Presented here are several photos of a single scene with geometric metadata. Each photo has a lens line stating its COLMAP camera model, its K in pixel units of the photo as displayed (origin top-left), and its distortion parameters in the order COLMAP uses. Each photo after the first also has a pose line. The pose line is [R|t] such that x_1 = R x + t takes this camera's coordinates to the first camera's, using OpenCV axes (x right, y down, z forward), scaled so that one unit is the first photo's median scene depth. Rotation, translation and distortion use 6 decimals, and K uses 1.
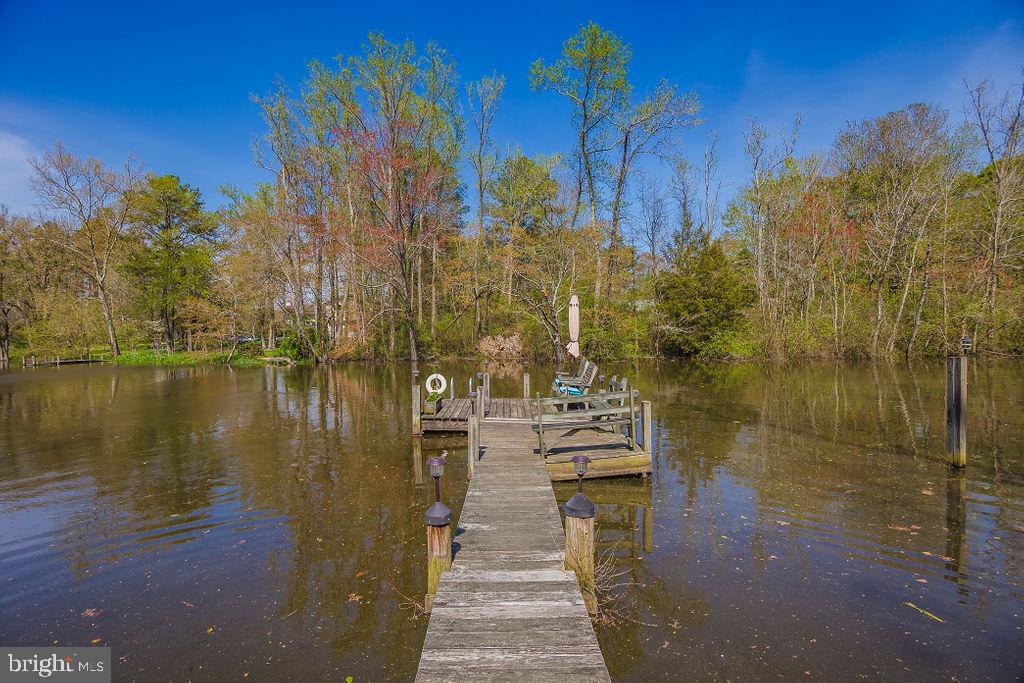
lens RADIAL K [[497.0, 0, 511.2], [0, 497.0, 343.5], [0, 0, 1]] dist [-0.018576, -0.000518]
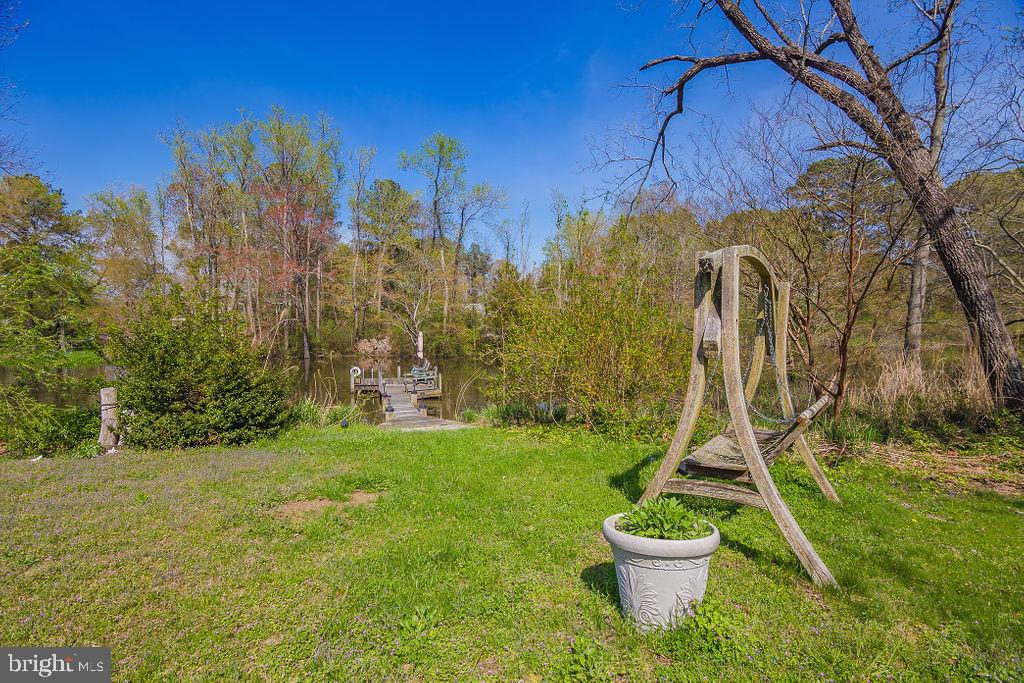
lens RADIAL K [[497.0, 0, 511.2], [0, 497.0, 343.5], [0, 0, 1]] dist [-0.018576, -0.000518]
pose [[0.963966, -0.002016, 0.266018, -0.024321], [-0.001418, 0.999918, 0.012715, -0.022083], [-0.266022, -0.012634, 0.963884, -0.404971]]
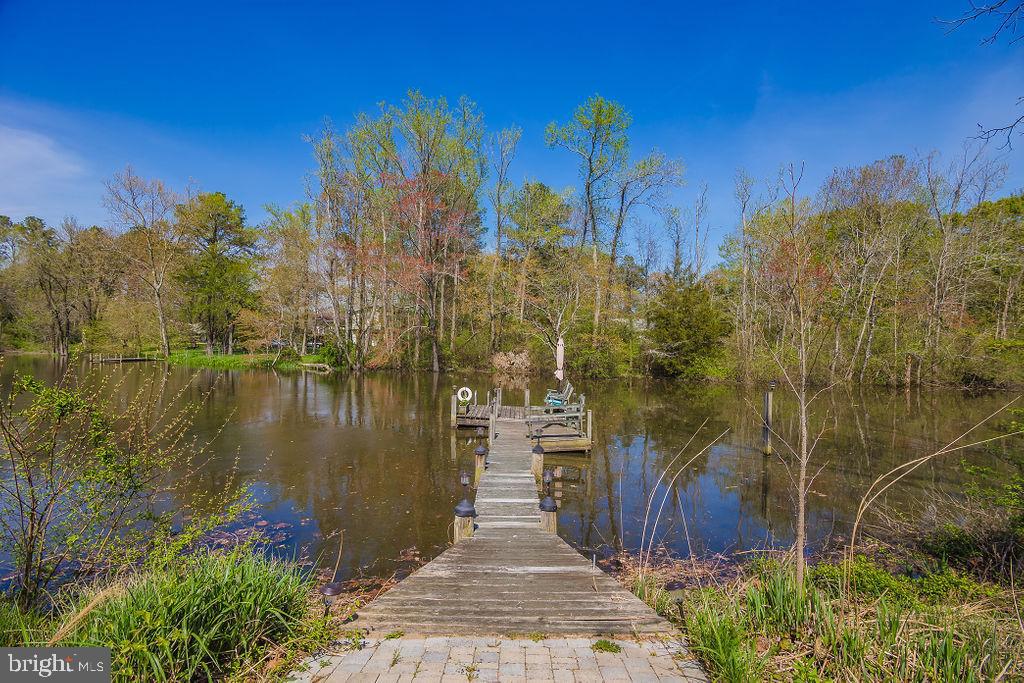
lens RADIAL K [[497.0, 0, 511.2], [0, 497.0, 343.5], [0, 0, 1]] dist [-0.018576, -0.000518]
pose [[0.999013, 0.036954, -0.024659, 0.004898], [-0.037431, 0.999115, -0.019168, -0.014698], [0.023929, 0.020072, 0.999512, -0.150019]]
